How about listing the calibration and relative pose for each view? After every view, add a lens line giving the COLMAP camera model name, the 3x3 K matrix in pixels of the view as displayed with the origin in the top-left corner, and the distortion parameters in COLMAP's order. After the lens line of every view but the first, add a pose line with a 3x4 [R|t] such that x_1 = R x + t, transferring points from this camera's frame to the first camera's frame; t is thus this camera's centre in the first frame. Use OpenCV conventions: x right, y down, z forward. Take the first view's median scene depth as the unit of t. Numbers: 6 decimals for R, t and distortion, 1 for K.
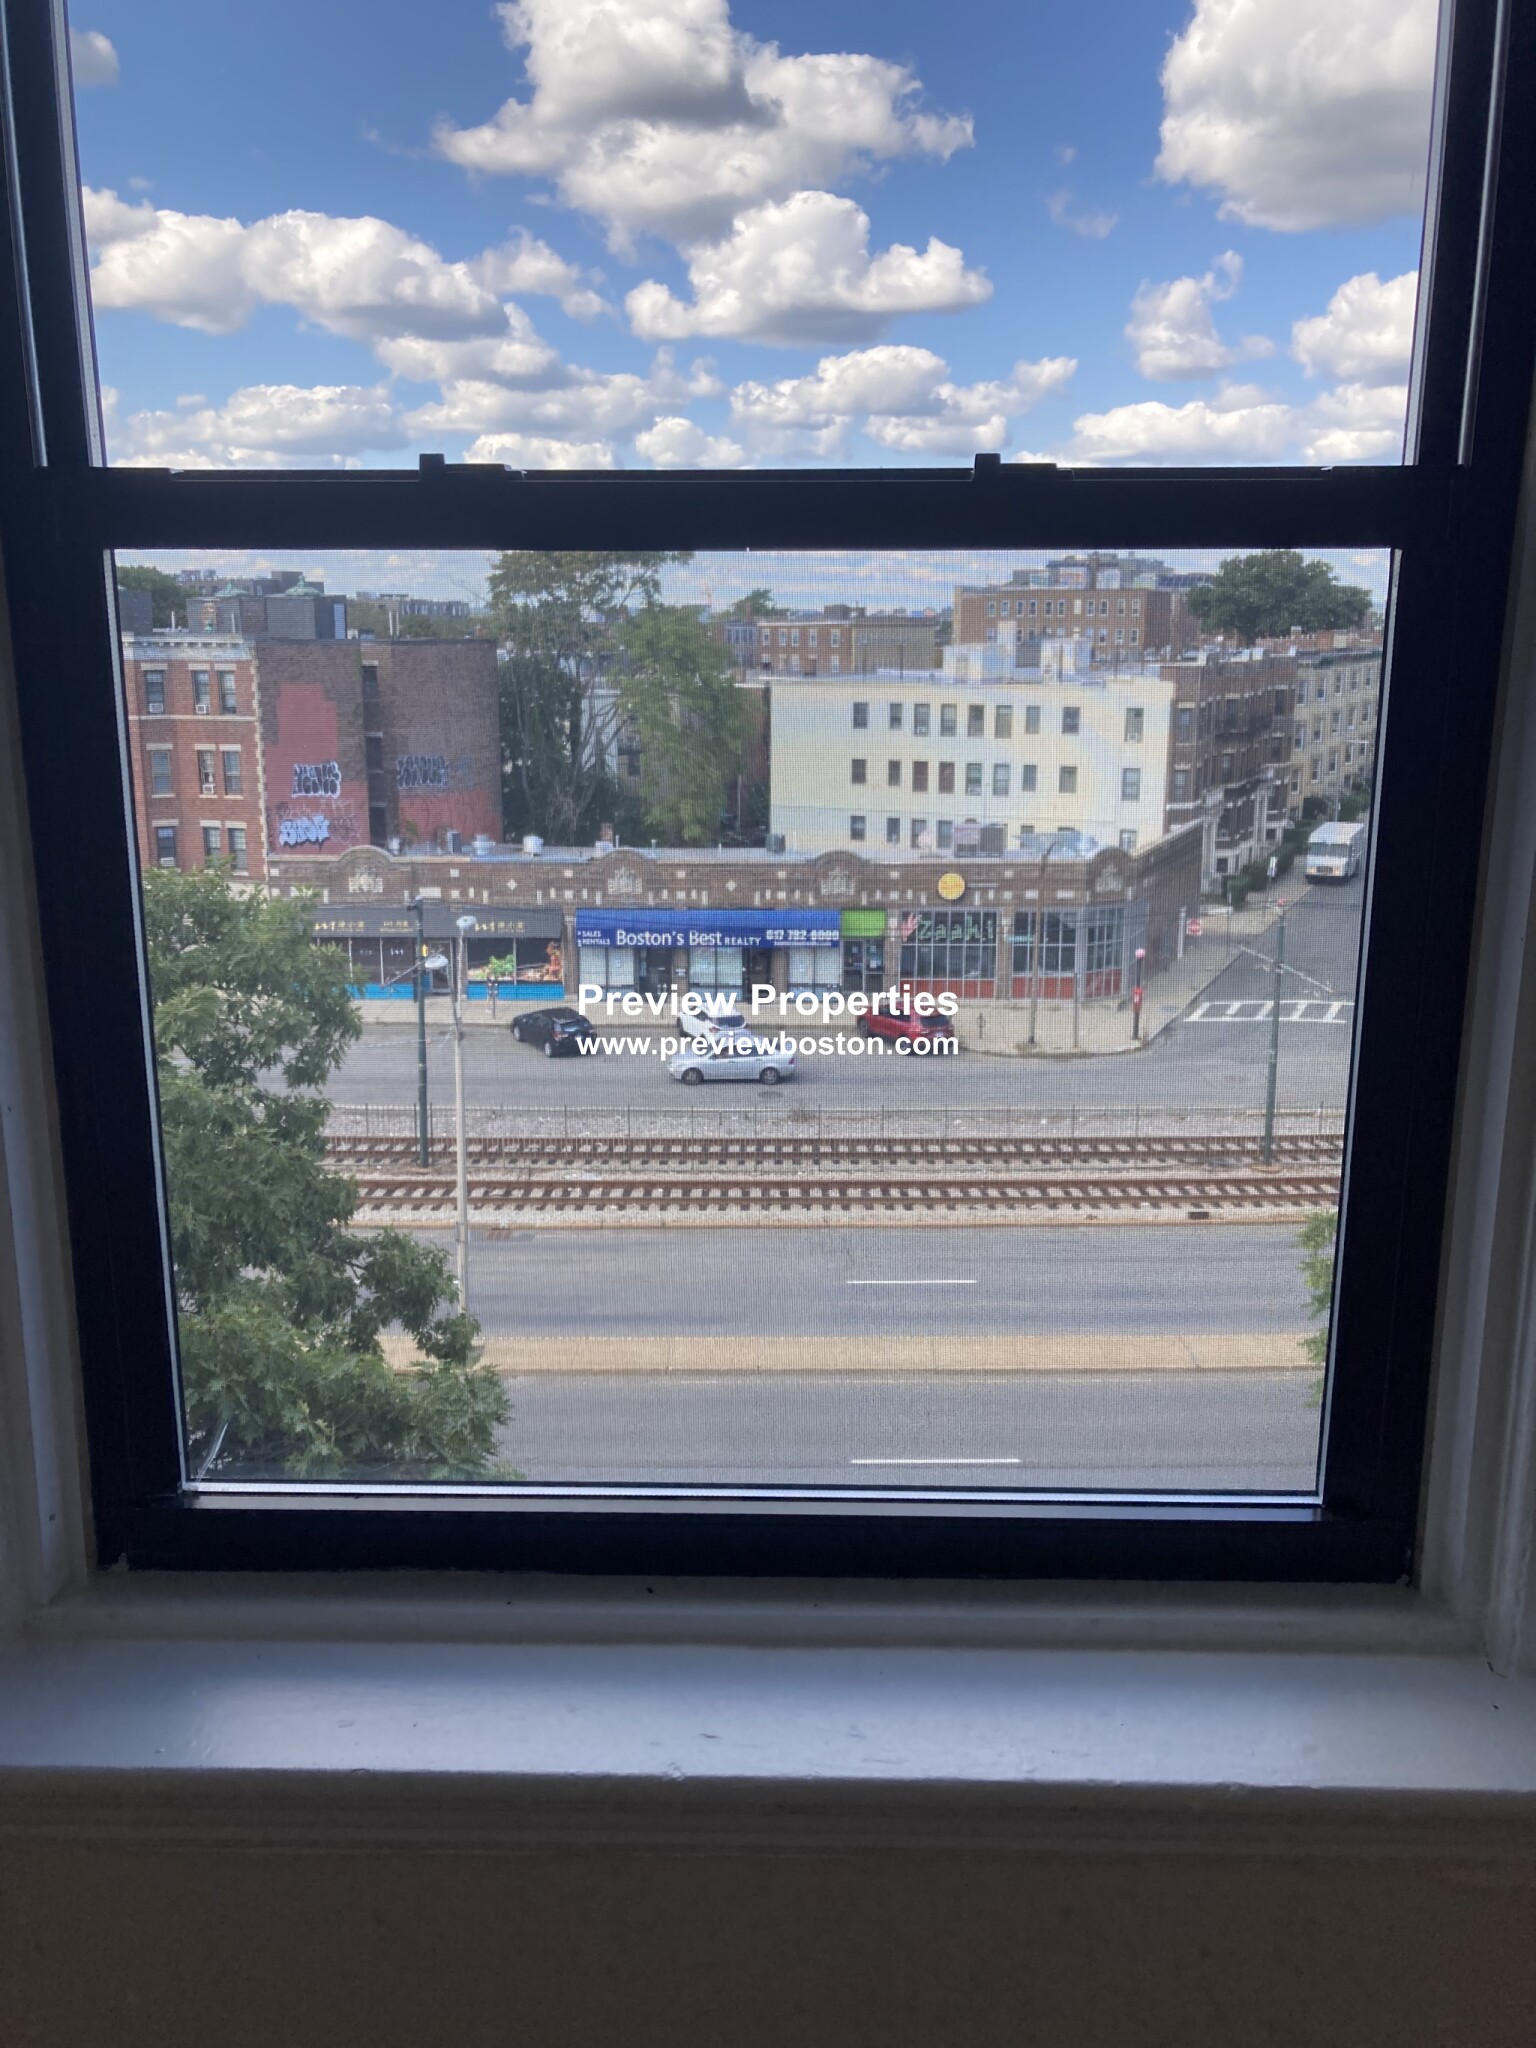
lens RADIAL K [[1659.2, 0, 768.7], [0, 1659.2, 1012.9], [0, 0, 1]] dist [0.001569, -0.000339]
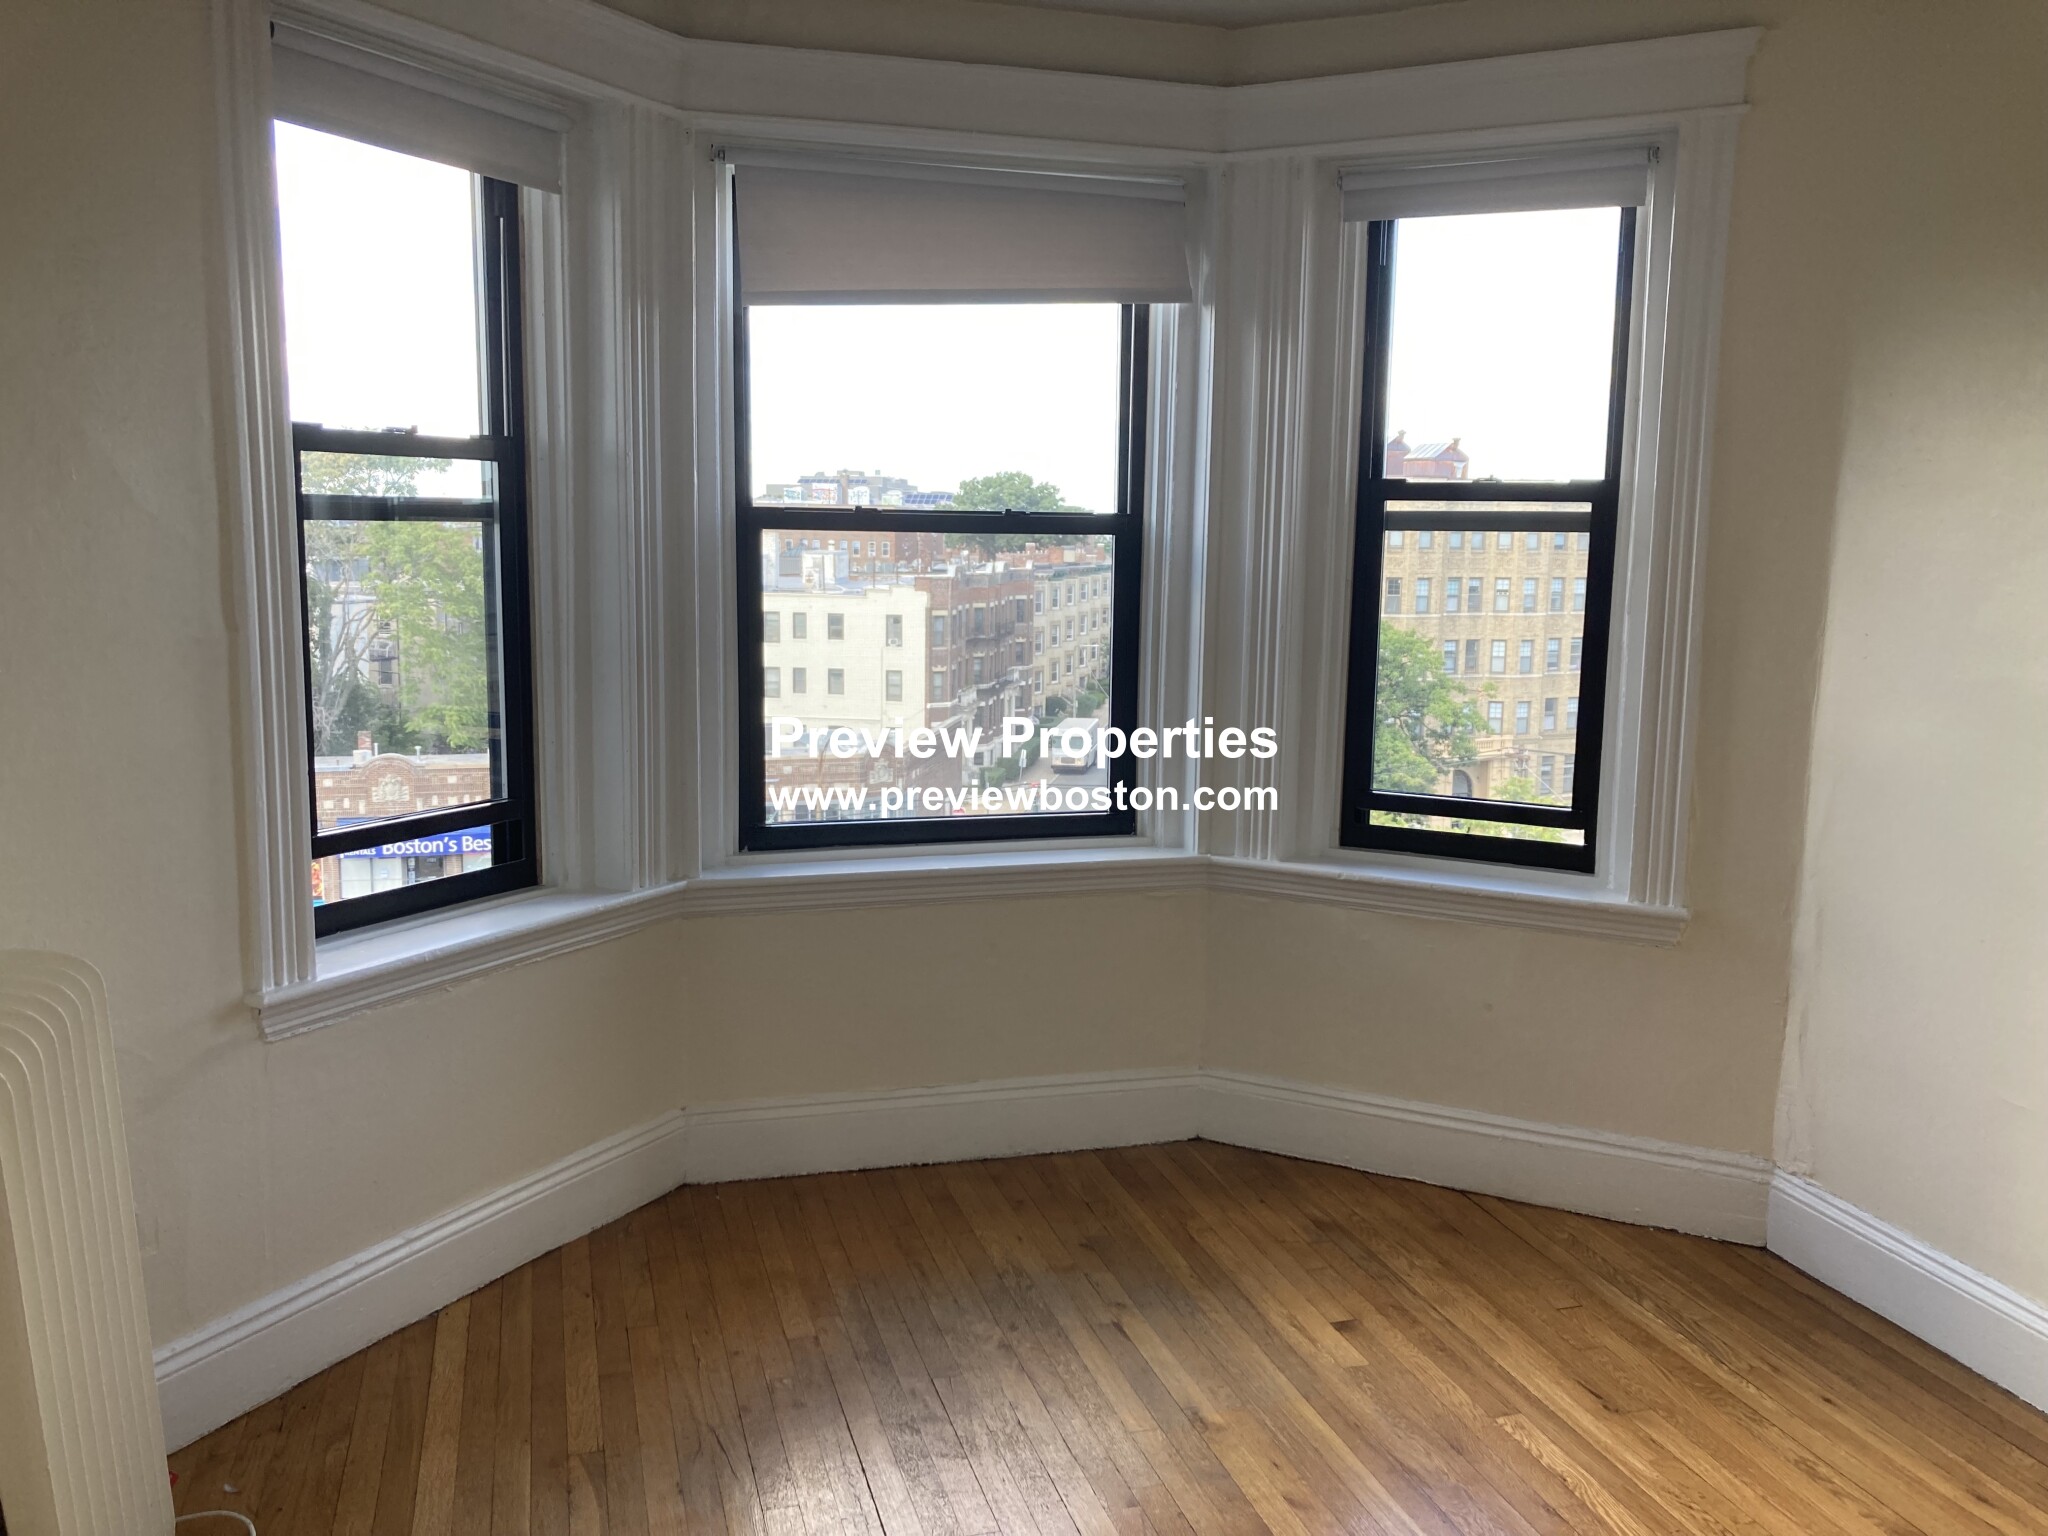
lens RADIAL K [[1659.2, 0, 1024.0], [0, 1659.2, 768.0], [0, 0, 1]] dist [0.001569, -0.000339]
pose [[0.955617, -0.023839, 0.293645, -0.015308], [0.050114, 0.995348, -0.082282, 0.006919], [-0.290318, 0.093346, 0.952367, -0.037085]]
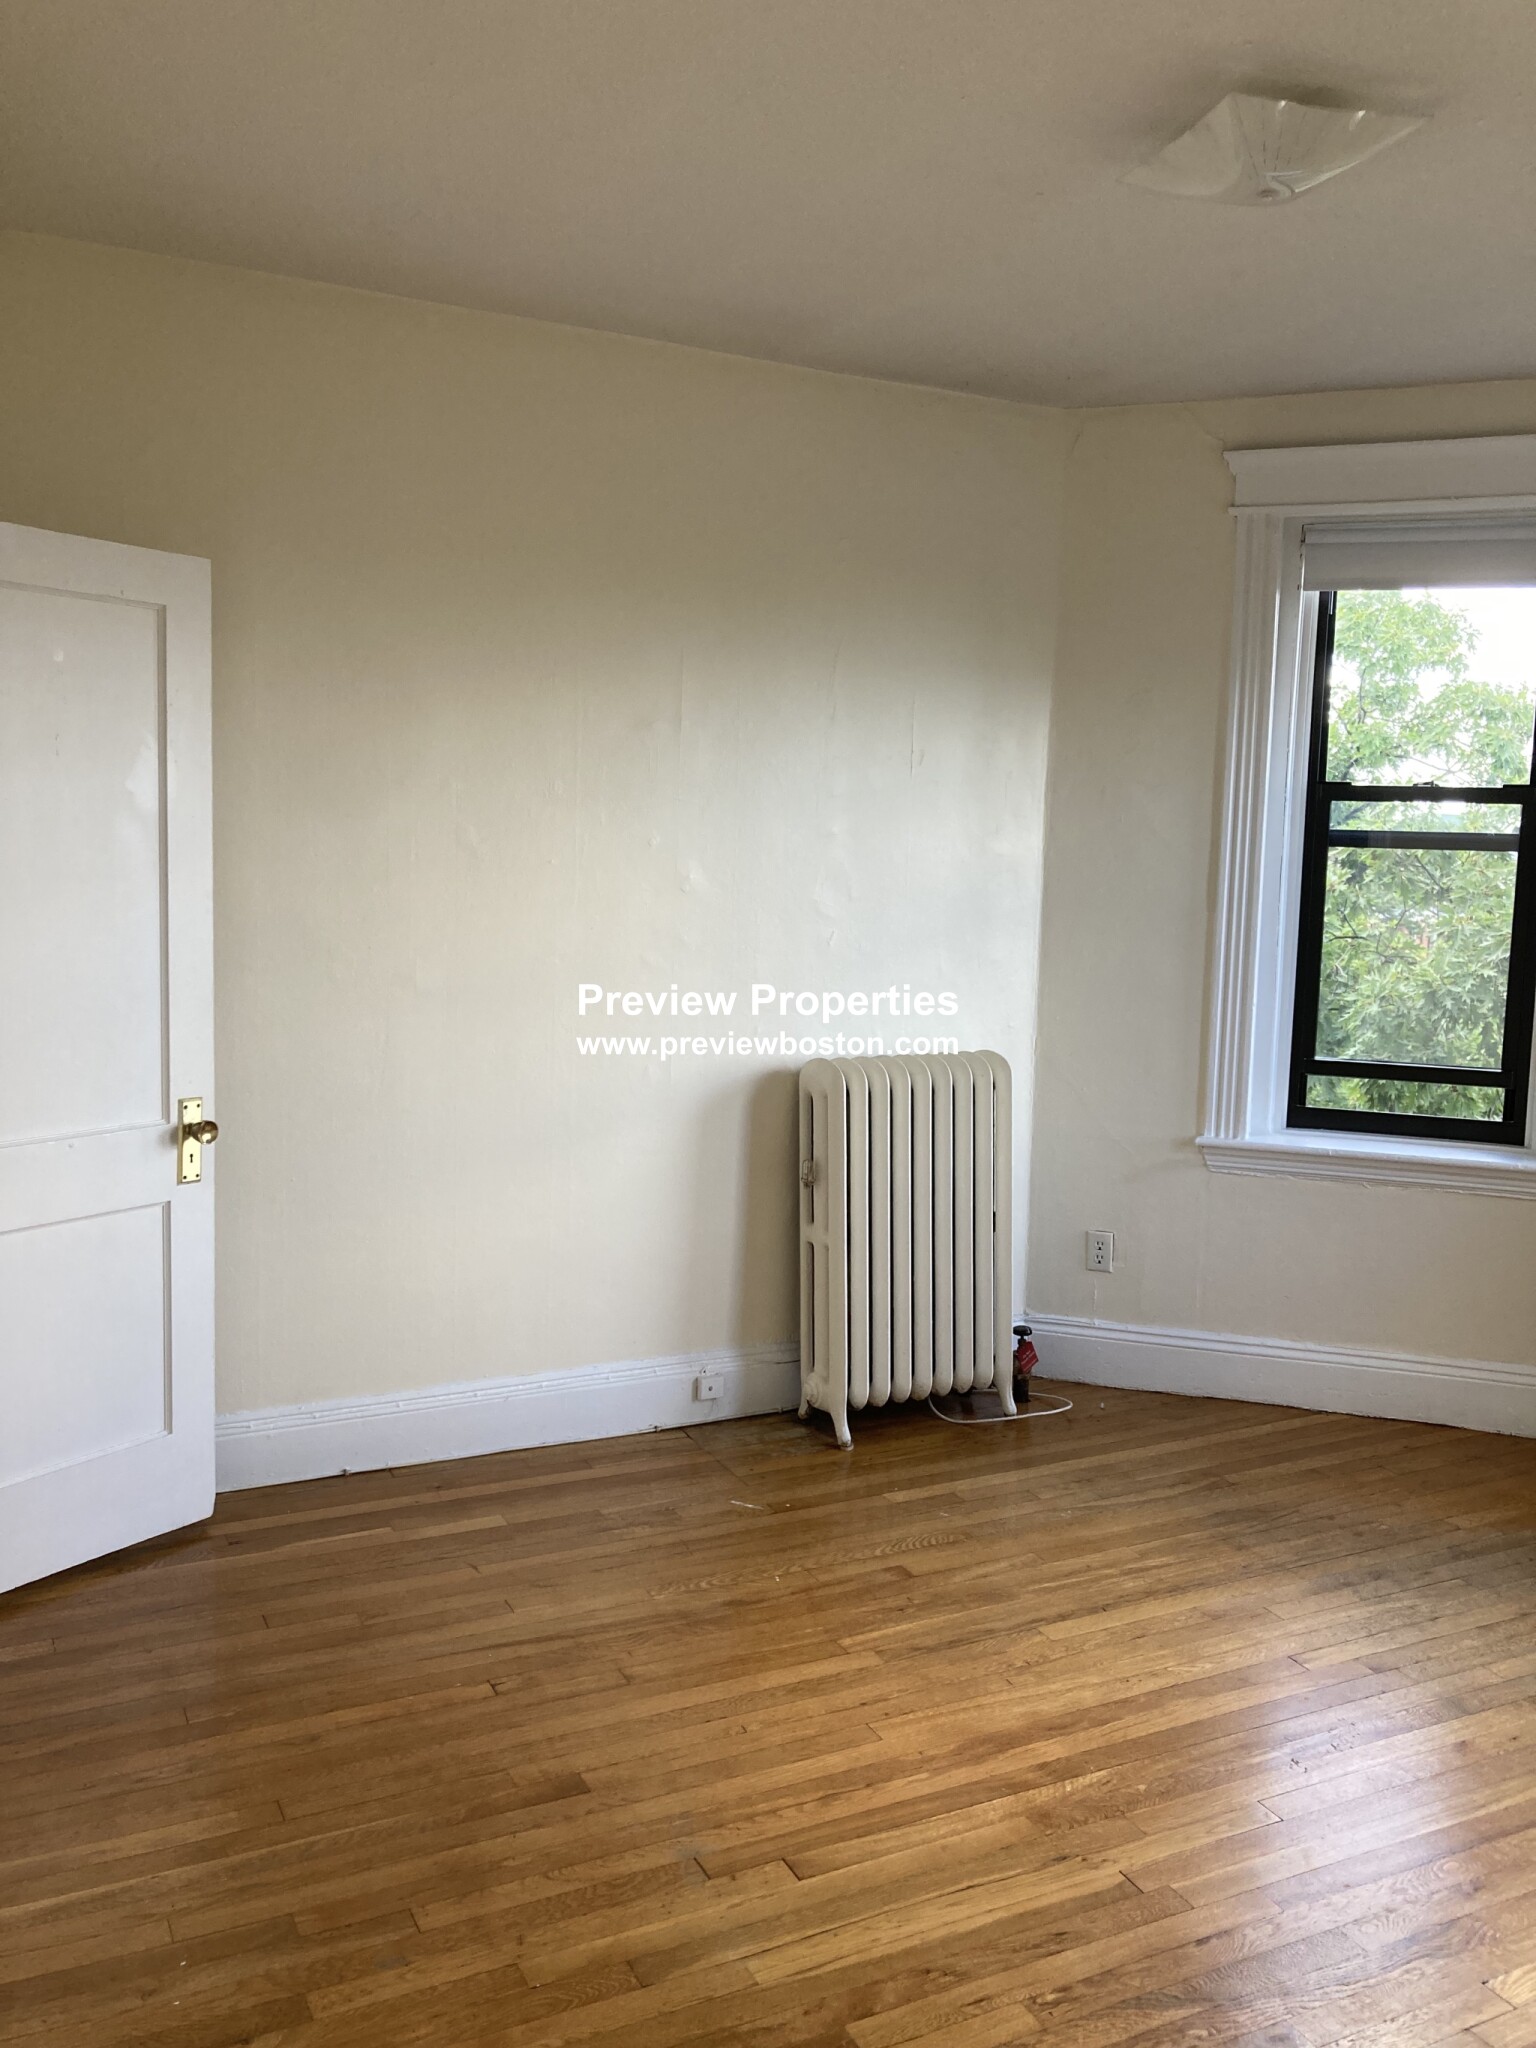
lens RADIAL K [[1659.2, 0, 768.7], [0, 1659.2, 1012.9], [0, 0, 1]] dist [0.001569, -0.000339]
pose [[0.440848, 0.105059, -0.891412, 0.705771], [-0.234033, 0.972228, -0.001158, 0.016324], [0.866534, 0.209130, 0.453192, -0.049024]]
